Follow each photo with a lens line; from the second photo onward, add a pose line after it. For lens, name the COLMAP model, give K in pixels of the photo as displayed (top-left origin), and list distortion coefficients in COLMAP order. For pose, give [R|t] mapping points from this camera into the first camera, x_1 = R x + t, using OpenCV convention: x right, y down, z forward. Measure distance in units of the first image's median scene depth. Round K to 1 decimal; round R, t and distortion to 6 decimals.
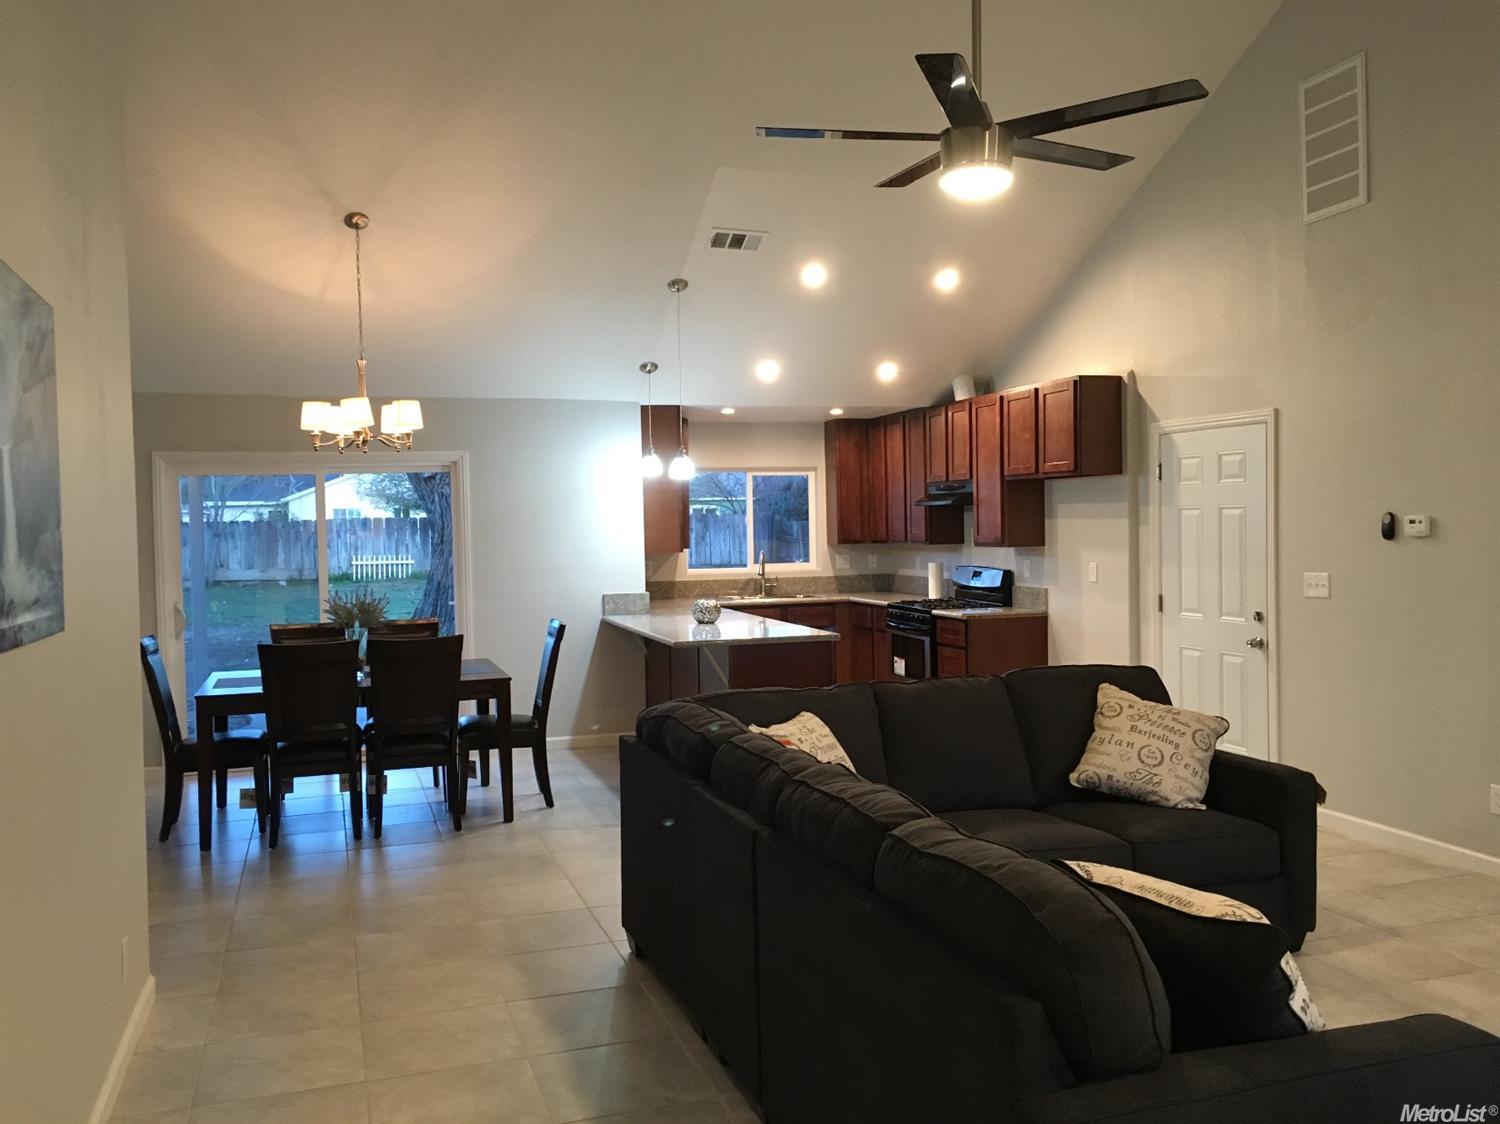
lens RADIAL K [[1273.6, 0, 748.9], [0, 1273.6, 562.5], [0, 0, 1]] dist [0.067808, -0.012349]
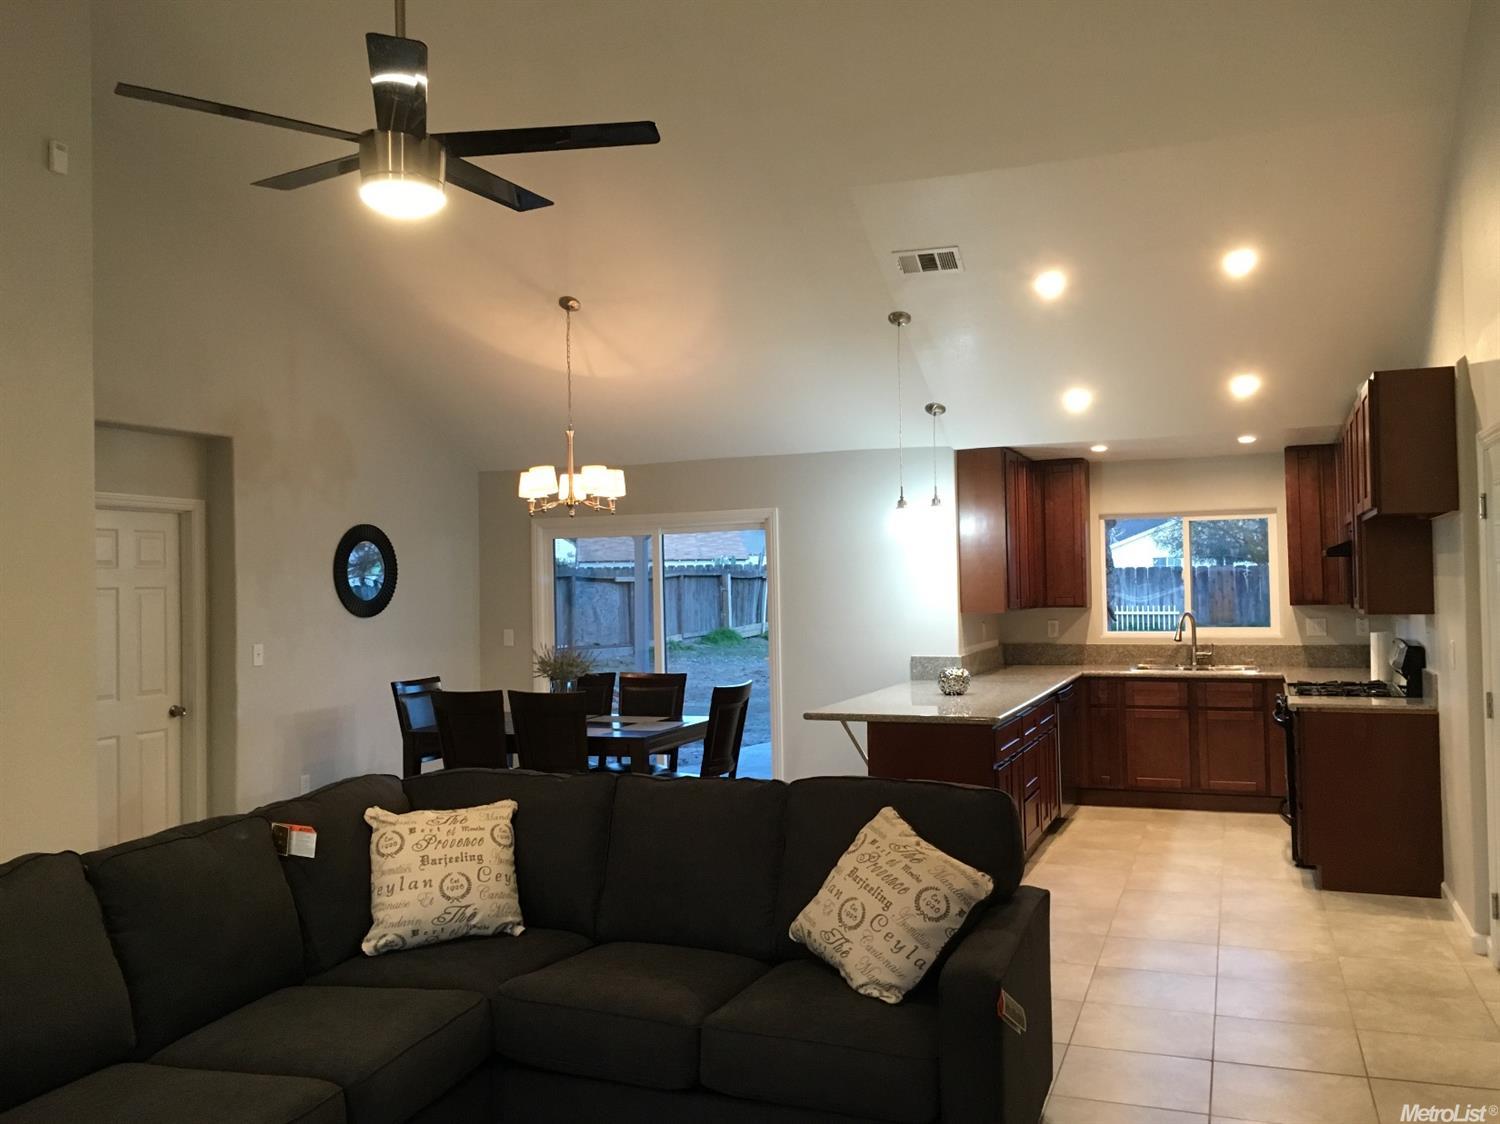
lens RADIAL K [[1273.6, 0, 744.4], [0, 1273.6, 557.3], [0, 0, 1]] dist [0.067808, -0.012349]
pose [[0.772265, -0.009553, -0.635228, 0.346112], [-0.016486, 0.999249, -0.035070, -0.011345], [0.635086, 0.037556, 0.771528, 0.188544]]
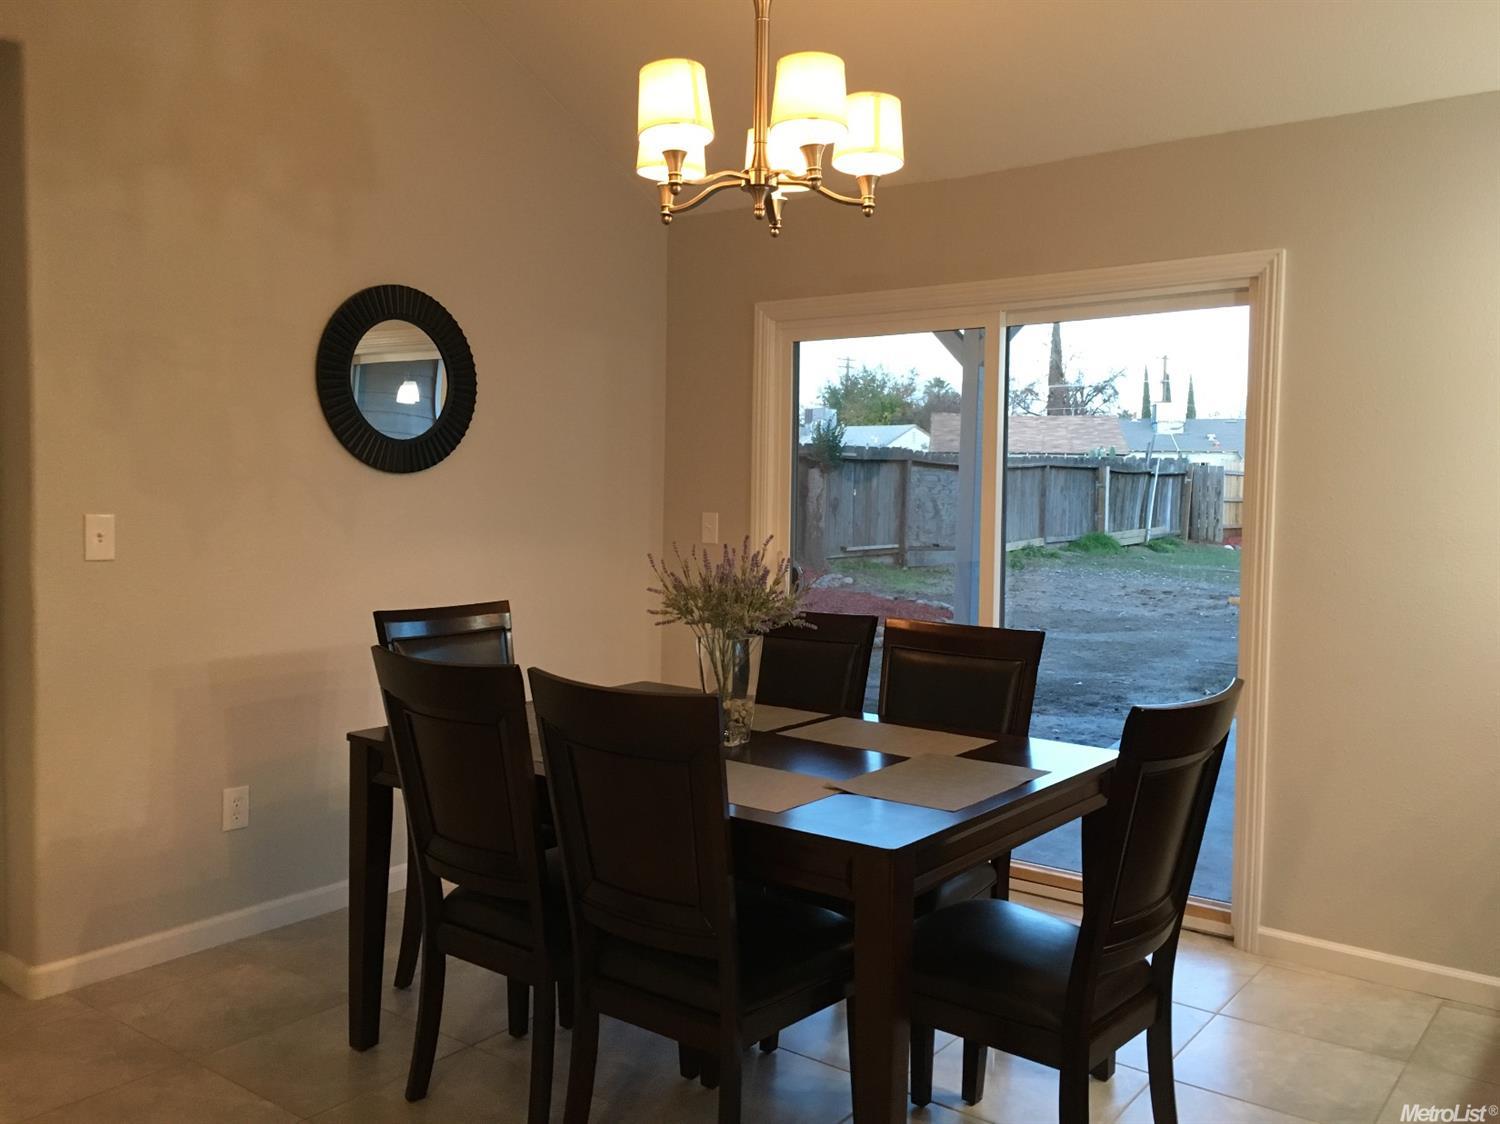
lens RADIAL K [[1273.6, 0, 748.7], [0, 1273.6, 553.5], [0, 0, 1]] dist [0.067808, -0.012349]
pose [[0.567077, 0.072659, -0.820454, 0.033474], [-0.053851, 0.997241, 0.051095, 0.001528], [0.821902, 0.015208, 0.569425, 0.536287]]
